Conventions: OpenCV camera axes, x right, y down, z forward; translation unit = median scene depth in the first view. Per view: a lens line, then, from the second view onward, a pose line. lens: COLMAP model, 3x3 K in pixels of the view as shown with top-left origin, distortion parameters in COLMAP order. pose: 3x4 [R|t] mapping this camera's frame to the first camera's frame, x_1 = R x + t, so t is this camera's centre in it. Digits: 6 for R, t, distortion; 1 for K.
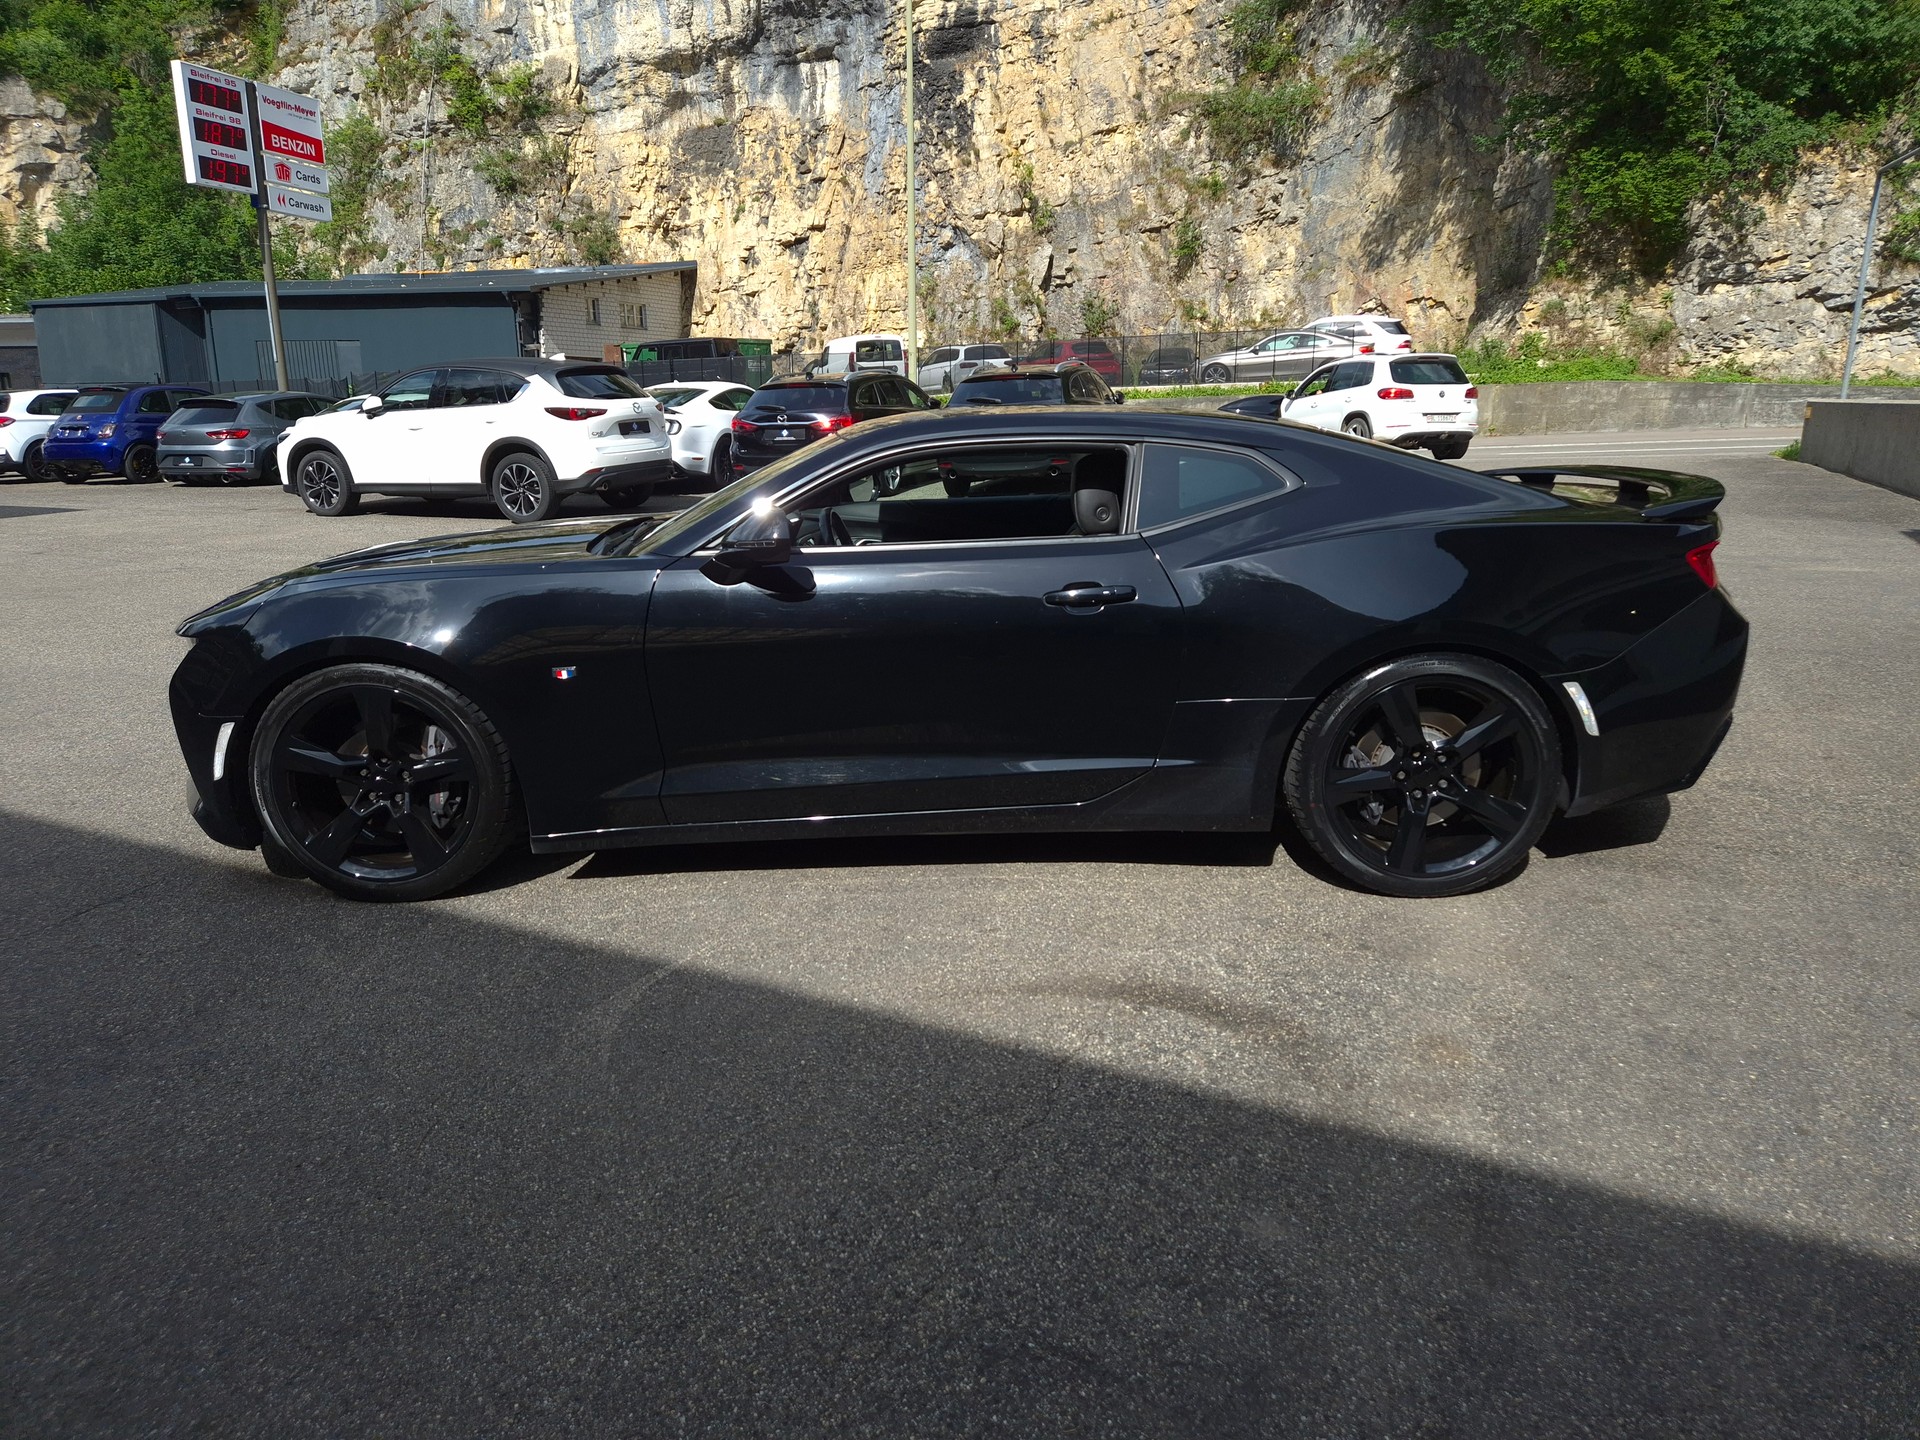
lens RADIAL K [[1267.4, 0, 963.9], [0, 1267.4, 724.1], [0, 0, 1]] dist [0.079723, -0.065097]
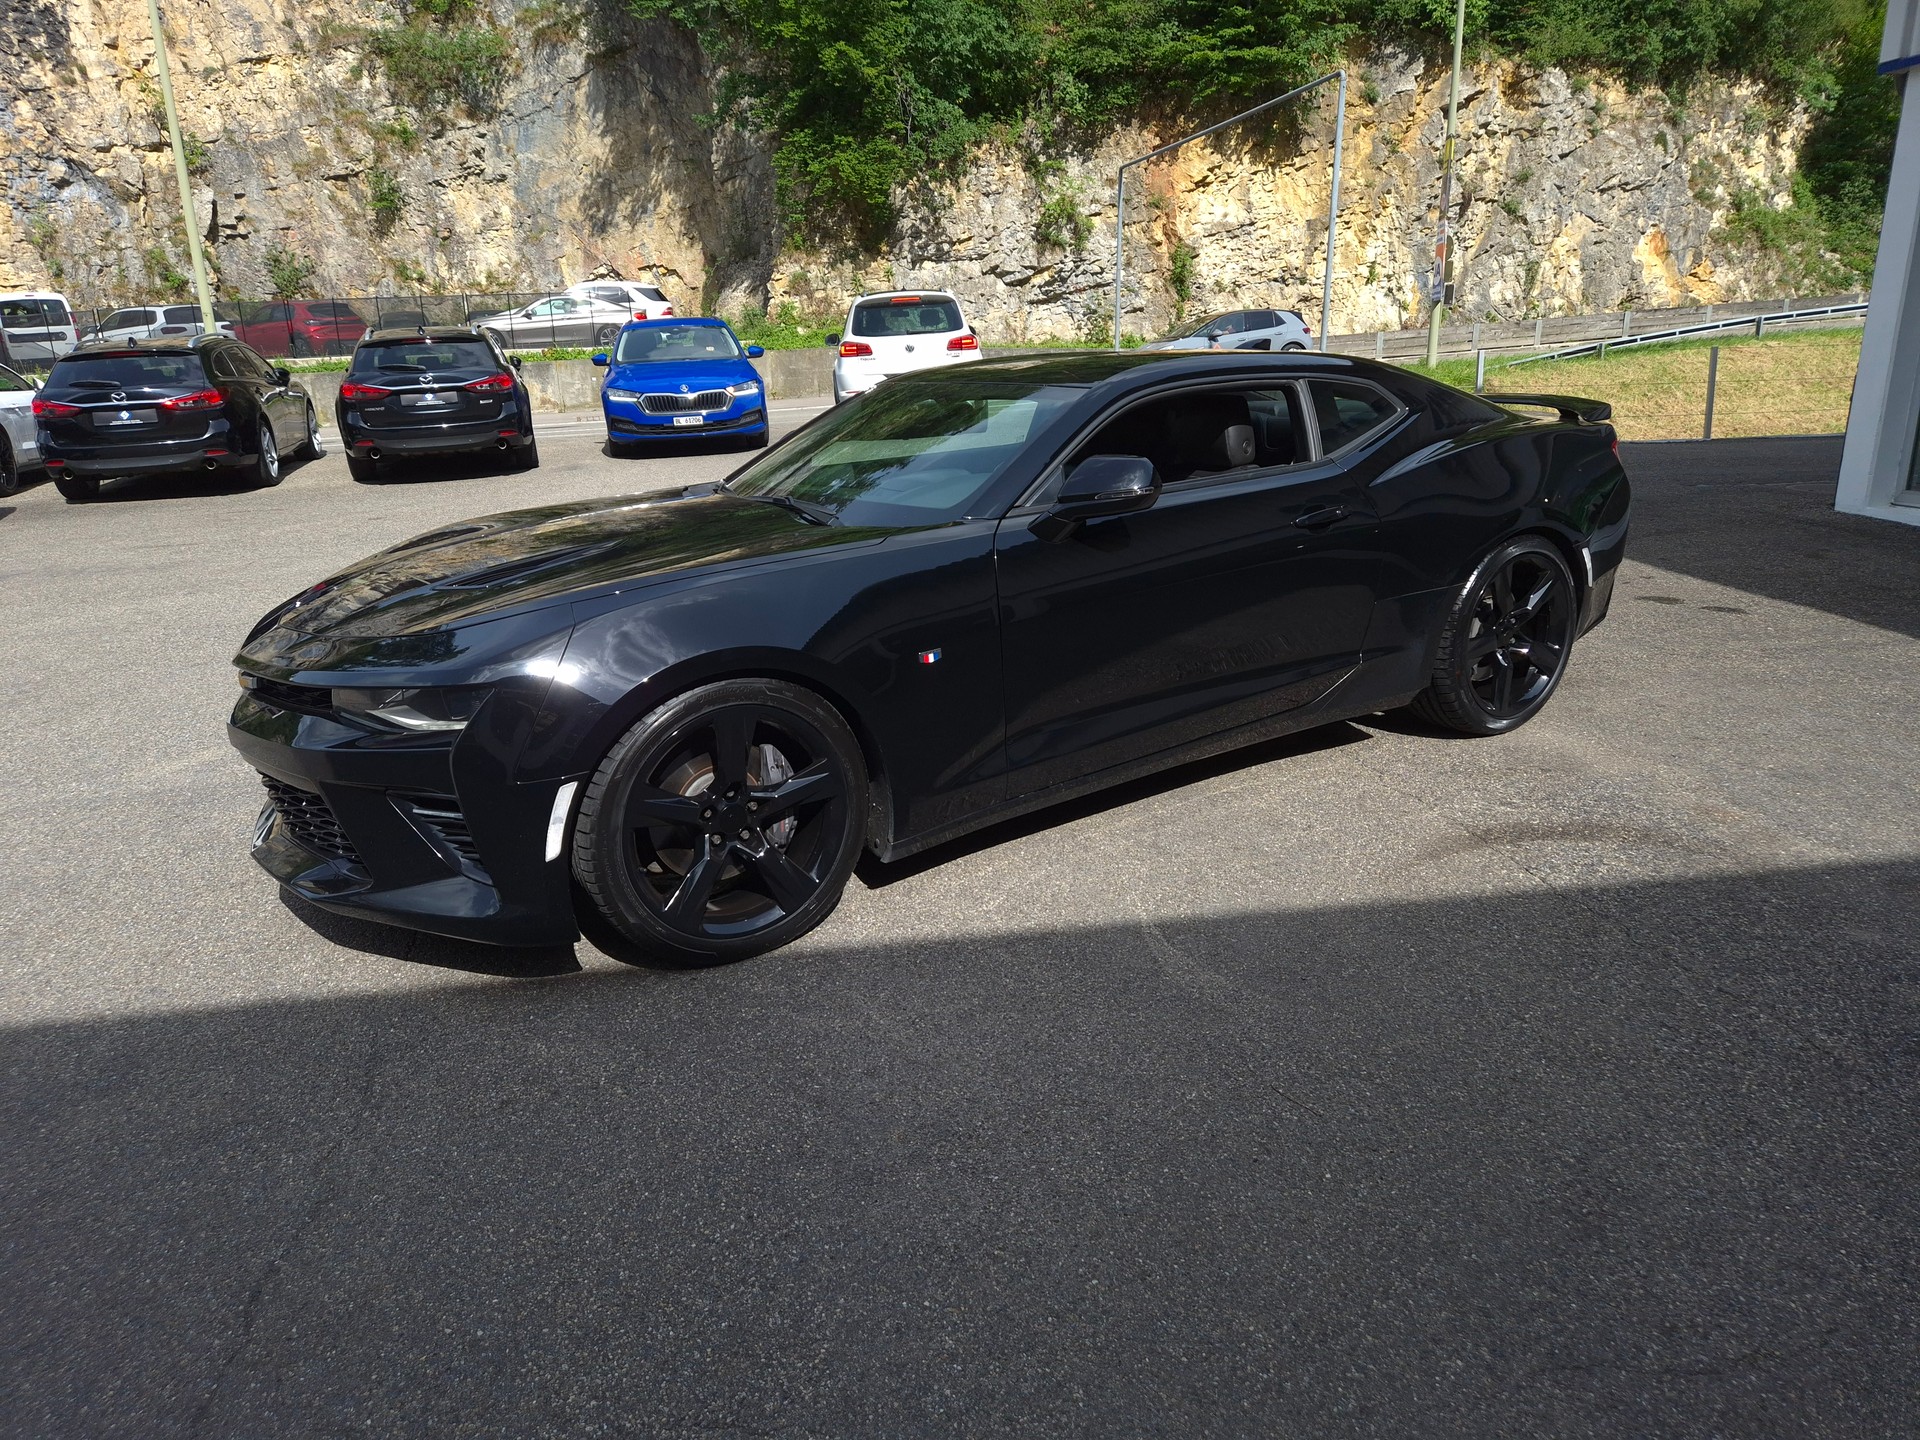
lens RADIAL K [[1267.4, 0, 952.2], [0, 1267.4, 752.8], [0, 0, 1]] dist [0.079723, -0.065097]
pose [[0.823902, -0.188105, 0.534604, -0.065042], [0.165315, 0.982055, 0.090771, -0.004166], [-0.542085, 0.013592, 0.840214, 0.018910]]
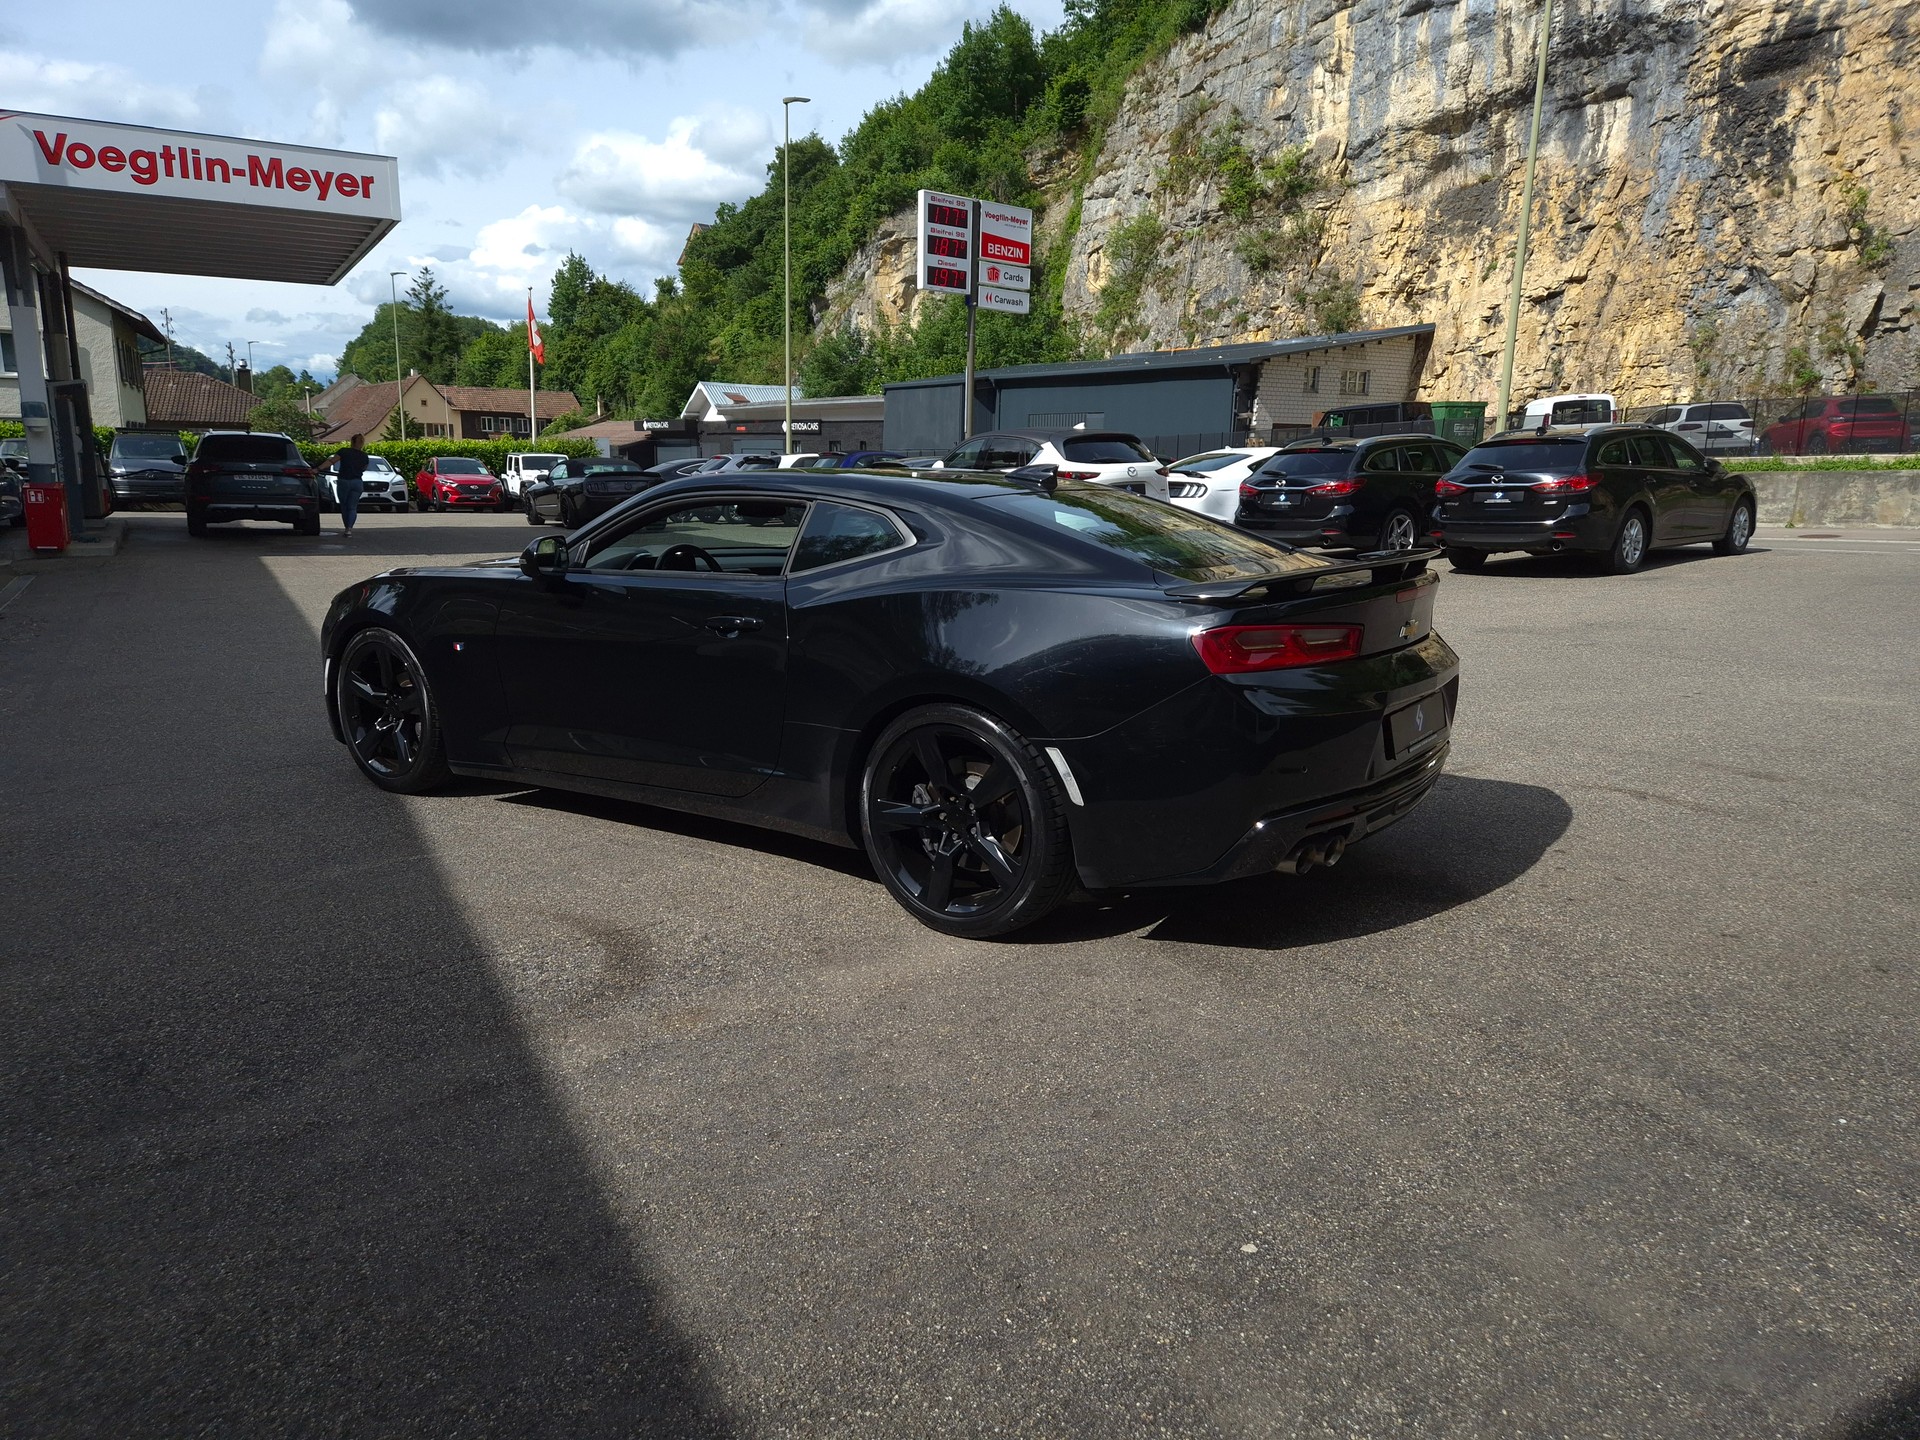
lens RADIAL K [[1267.4, 0, 952.3], [0, 1267.4, 750.8], [0, 0, 1]] dist [0.079723, -0.065097]
pose [[0.829127, 0.138165, -0.541718, 0.075574], [-0.153450, 0.988008, 0.017129, -0.002763], [0.537588, 0.068925, 0.840386, 0.008685]]
